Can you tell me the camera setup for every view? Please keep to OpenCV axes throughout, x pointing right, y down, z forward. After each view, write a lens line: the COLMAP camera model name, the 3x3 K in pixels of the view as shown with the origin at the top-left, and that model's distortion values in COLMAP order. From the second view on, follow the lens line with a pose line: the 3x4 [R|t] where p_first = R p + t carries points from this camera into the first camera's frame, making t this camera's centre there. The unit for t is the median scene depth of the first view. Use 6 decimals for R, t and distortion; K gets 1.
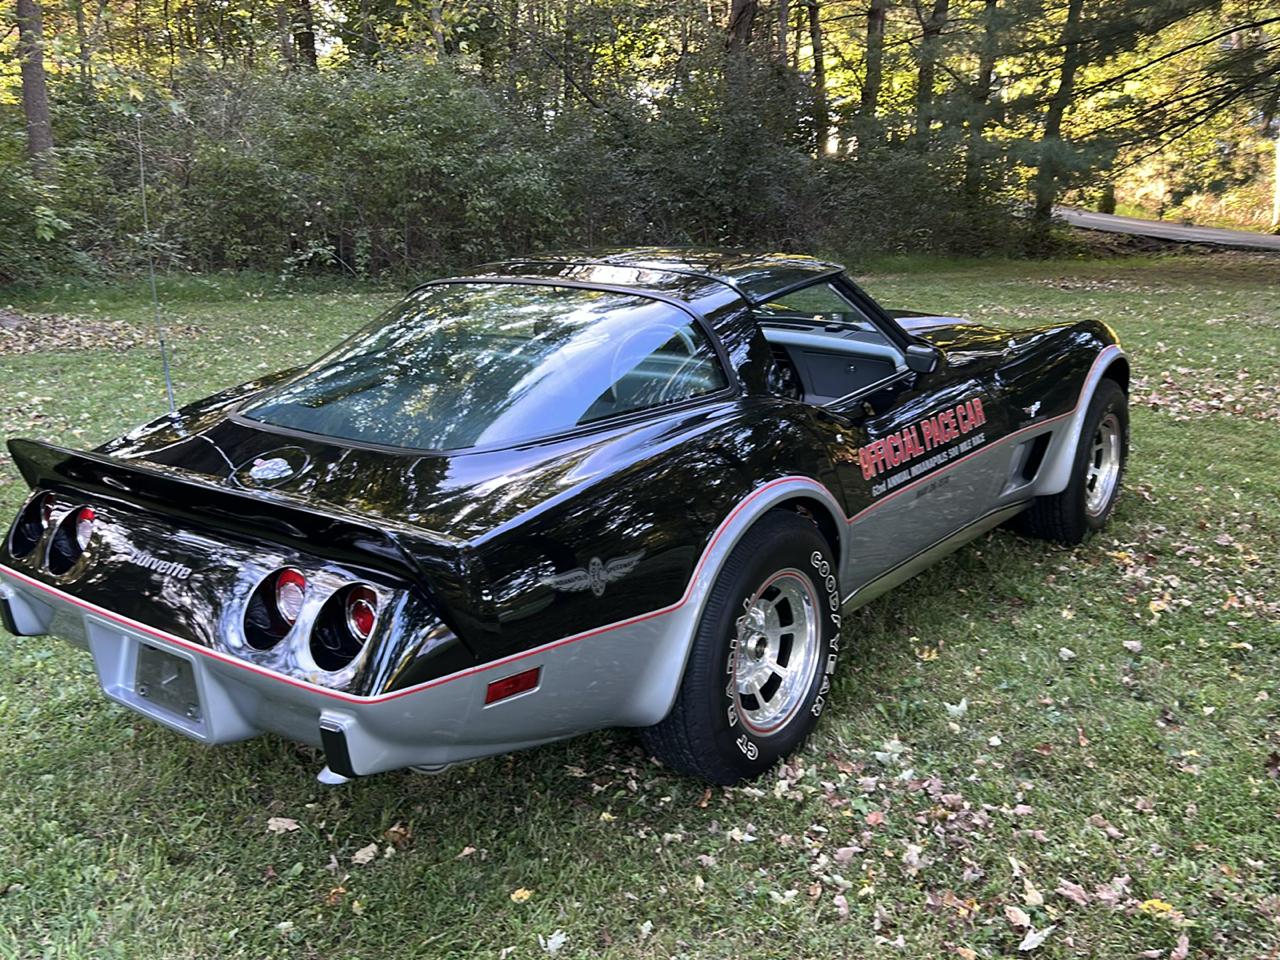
lens RADIAL K [[1187.2, 0, 640.0], [0, 1187.2, 480.0], [0, 0, 1]] dist [0.024756, -0.072525]
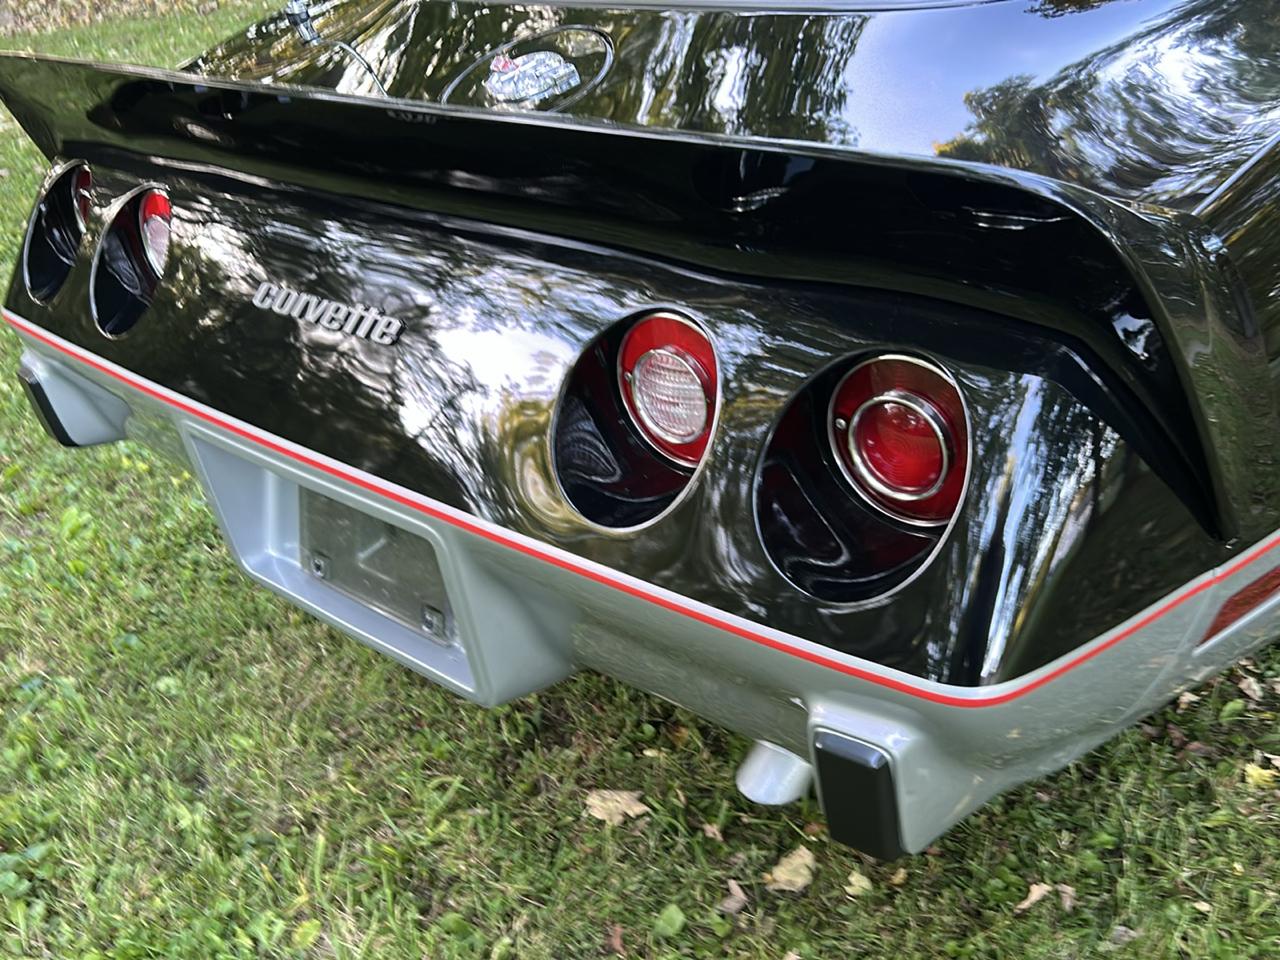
lens RADIAL K [[1187.2, 0, 640.0], [0, 1187.2, 480.0], [0, 0, 1]] dist [0.024756, -0.072525]
pose [[0.994767, -0.030368, -0.097549, -0.235655], [0.054726, 0.964657, 0.257763, 0.023746], [0.086274, -0.261753, 0.961271, 0.546180]]
